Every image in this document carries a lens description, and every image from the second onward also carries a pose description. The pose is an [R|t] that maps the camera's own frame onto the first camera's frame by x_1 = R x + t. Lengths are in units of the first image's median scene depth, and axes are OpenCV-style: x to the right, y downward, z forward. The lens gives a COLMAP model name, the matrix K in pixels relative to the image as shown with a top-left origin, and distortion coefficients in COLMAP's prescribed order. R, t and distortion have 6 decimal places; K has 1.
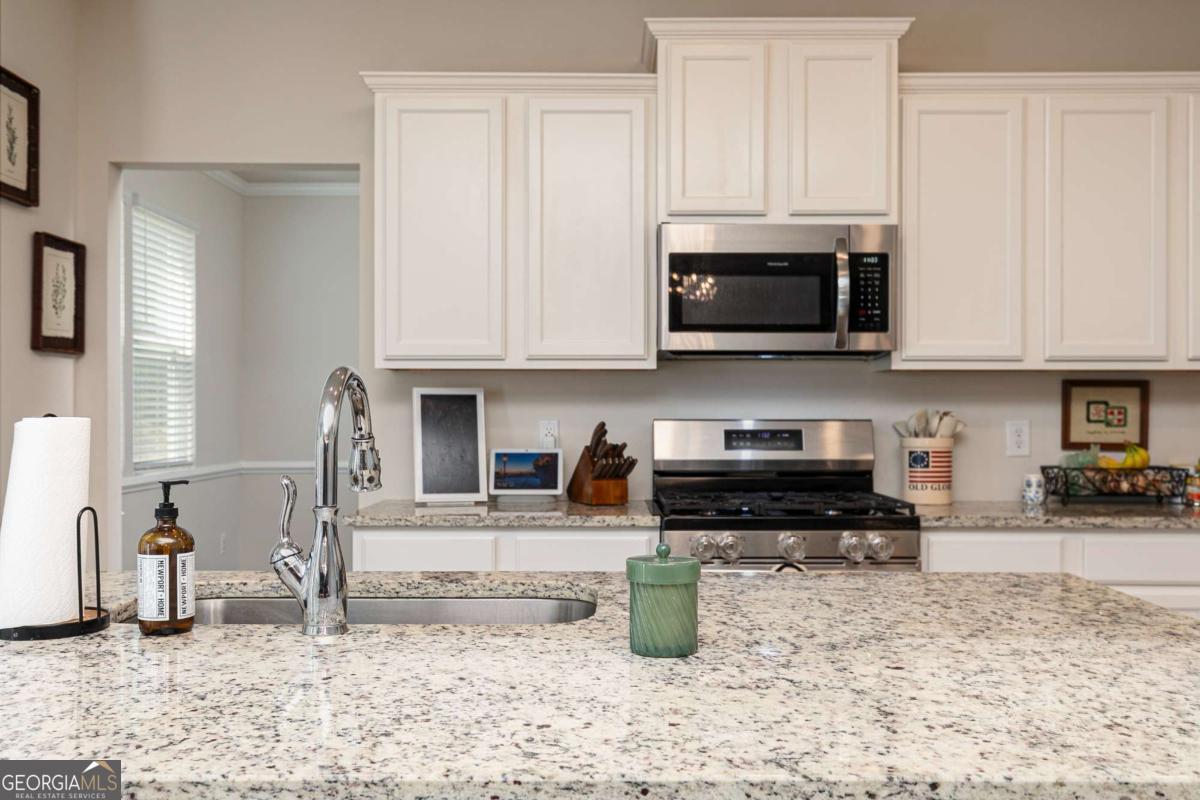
lens RADIAL K [[1200.7, 0, 599.8], [0, 1200.7, 399.9], [0, 0, 1]] dist [0.016151, 0.000000]
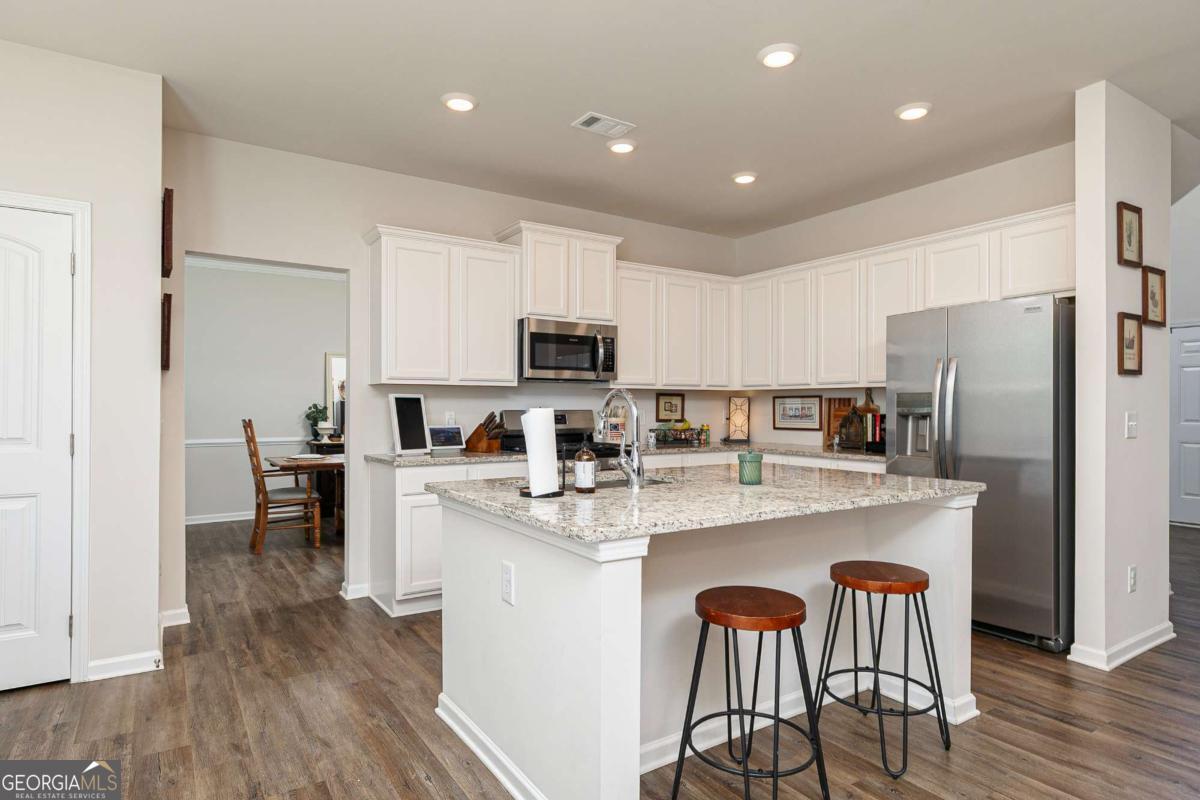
lens RADIAL K [[672.0, 0, 603.7], [0, 672.0, 403.6], [0, 0, 1]] dist [0.004858, 0.000374]
pose [[0.835079, 0.000863, 0.550129, -0.465217], [-0.001458, 0.999999, 0.000644, 0.003800], [-0.550128, -0.001340, 0.835080, -0.065575]]
